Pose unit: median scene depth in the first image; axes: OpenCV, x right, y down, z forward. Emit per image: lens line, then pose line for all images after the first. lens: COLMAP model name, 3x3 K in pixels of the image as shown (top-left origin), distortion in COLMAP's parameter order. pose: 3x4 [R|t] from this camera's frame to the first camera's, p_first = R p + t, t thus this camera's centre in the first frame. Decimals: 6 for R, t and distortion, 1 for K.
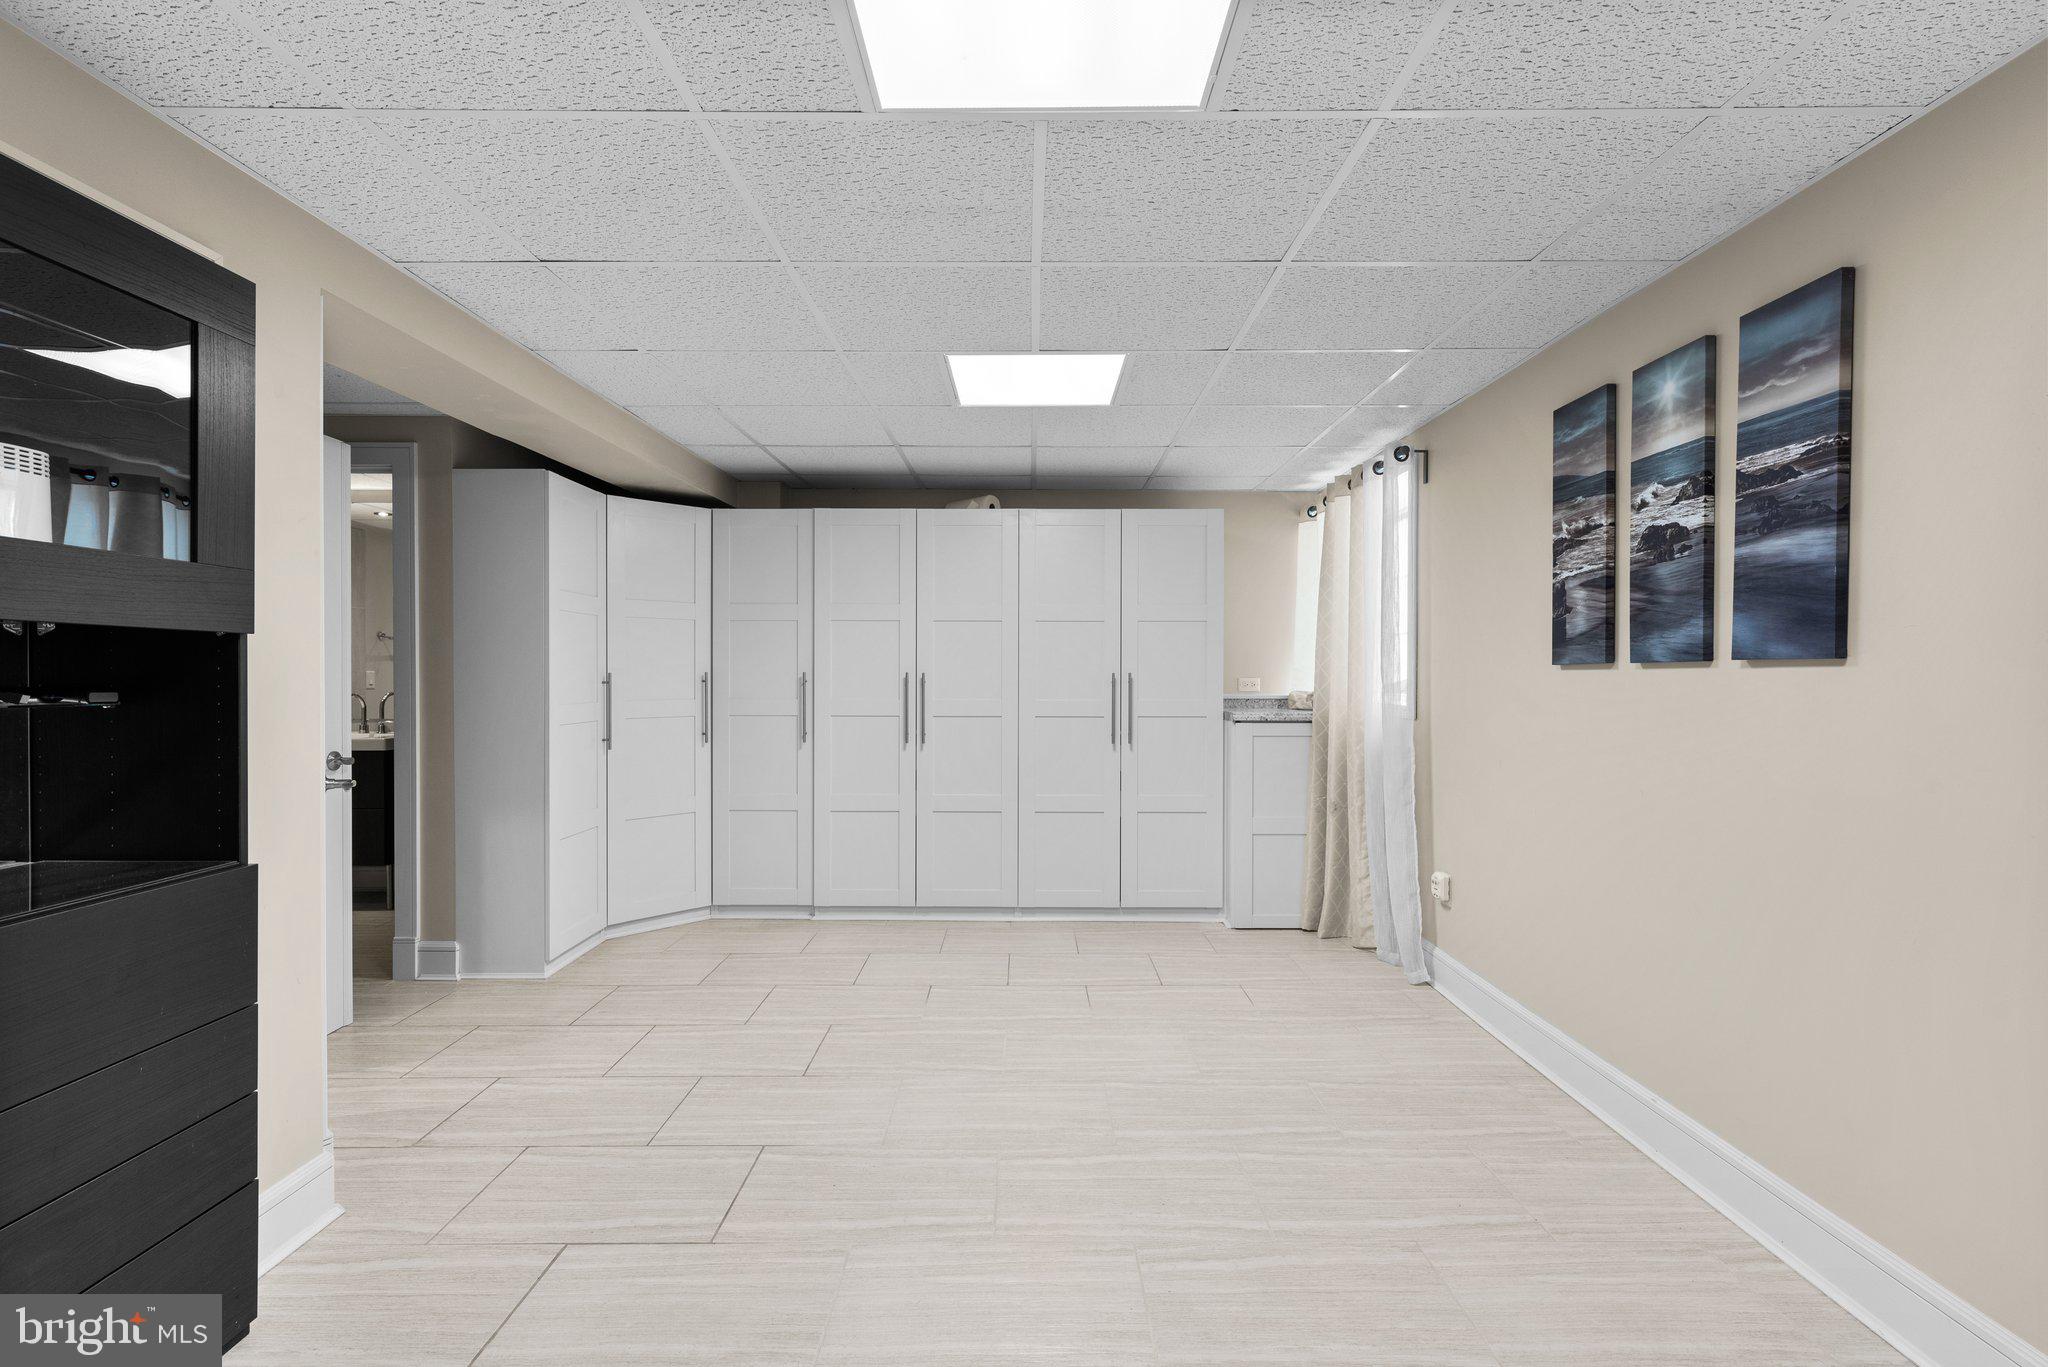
lens RADIAL K [[911.9, 0, 1029.9], [0, 911.9, 690.7], [0, 0, 1]] dist [0.002700, -0.000546]
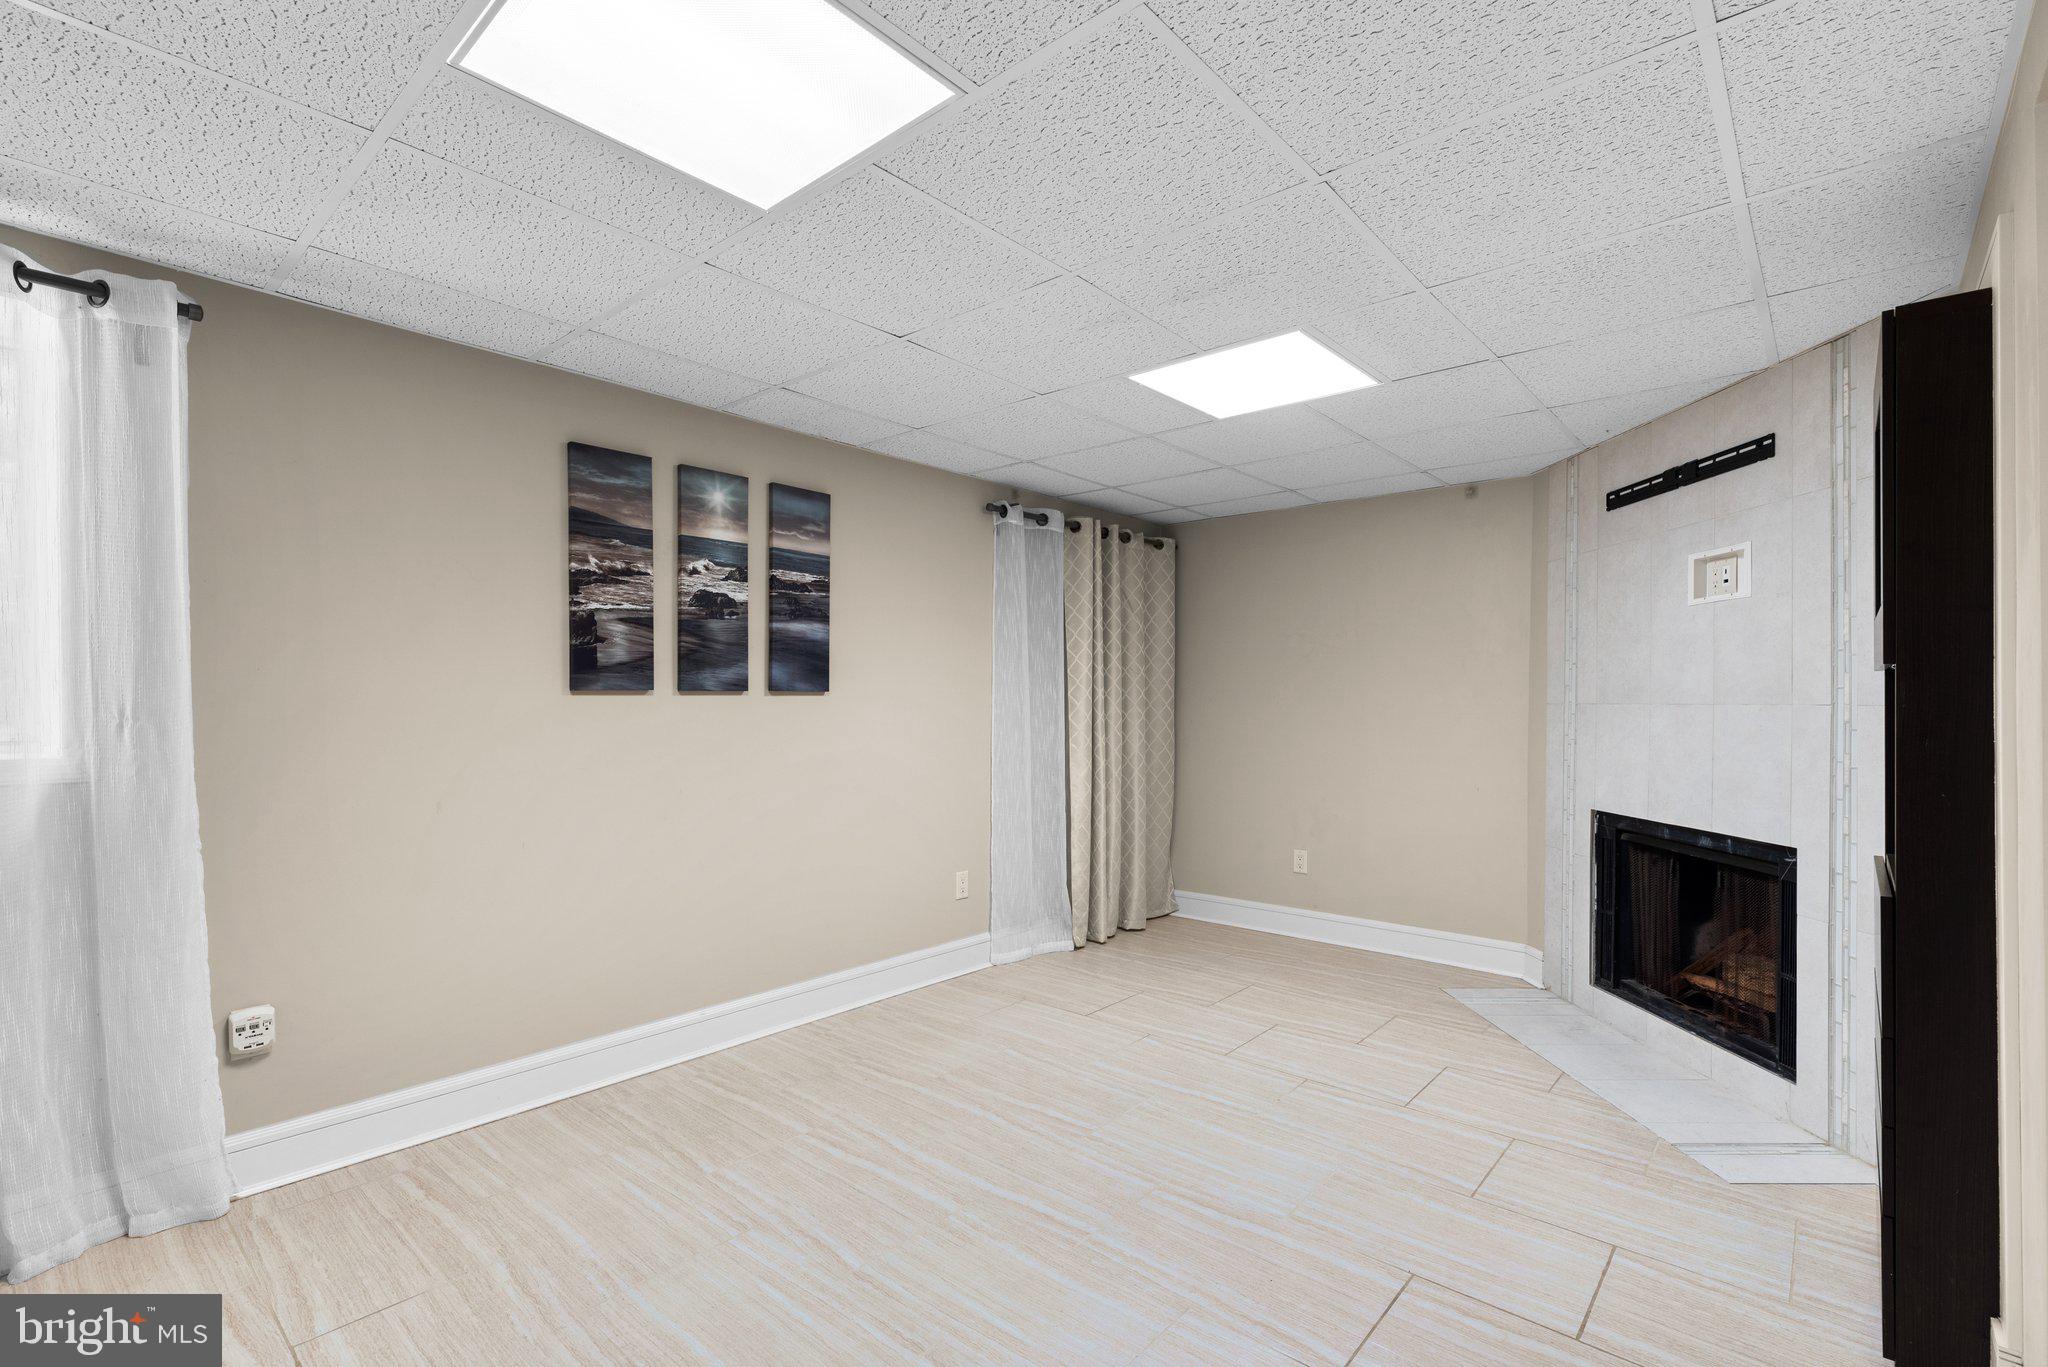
lens RADIAL K [[936.3, 0, 1028.4], [0, 936.3, 708.2], [0, 0, 1]] dist [-0.000146, -0.000194]
pose [[-0.751741, -0.009878, 0.659385, -0.602801], [0.008416, 0.999663, 0.024570, -0.035601], [-0.659405, 0.024019, -0.751404, 1.743986]]
